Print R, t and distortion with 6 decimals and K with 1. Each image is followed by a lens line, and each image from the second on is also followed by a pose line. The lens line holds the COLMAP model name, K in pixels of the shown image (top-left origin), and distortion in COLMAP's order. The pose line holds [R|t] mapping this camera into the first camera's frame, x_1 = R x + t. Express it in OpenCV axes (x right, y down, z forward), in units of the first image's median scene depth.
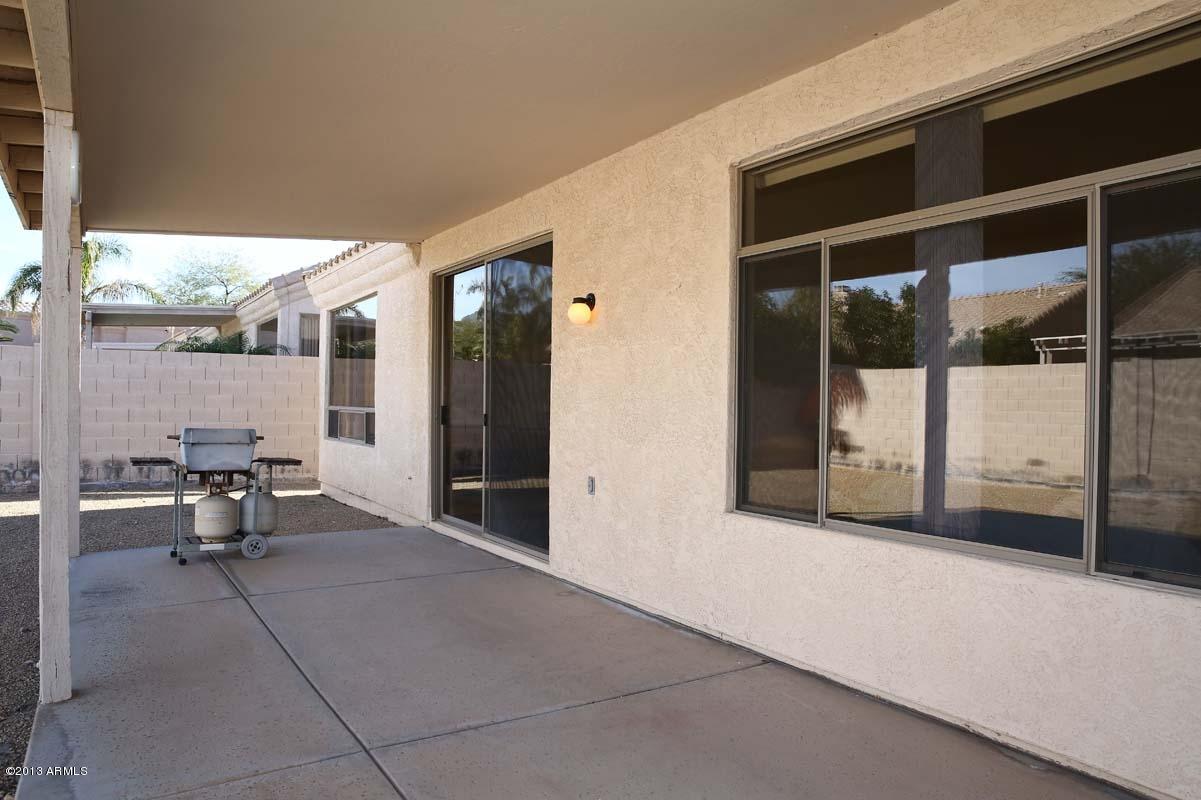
lens RADIAL K [[824.3, 0, 600.5], [0, 824.3, 400.0], [0, 0, 1]] dist [-0.112569, 0.103175]
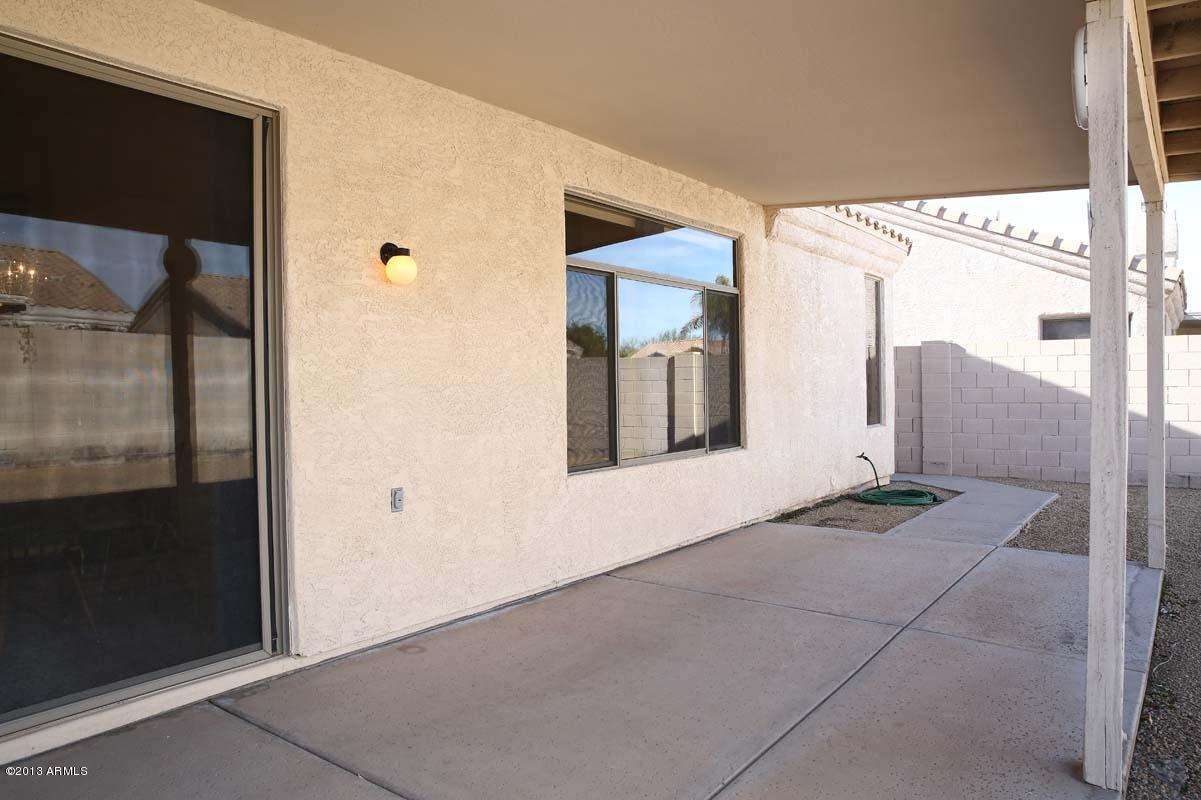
lens RADIAL K [[824.3, 0, 600.5], [0, 824.3, 400.0], [0, 0, 1]] dist [-0.112569, 0.103175]
pose [[-0.357866, -0.029462, 0.933308, -0.904178], [0.006869, 0.999392, 0.034182, -0.013975], [-0.933748, 0.018643, -0.357446, 1.274928]]
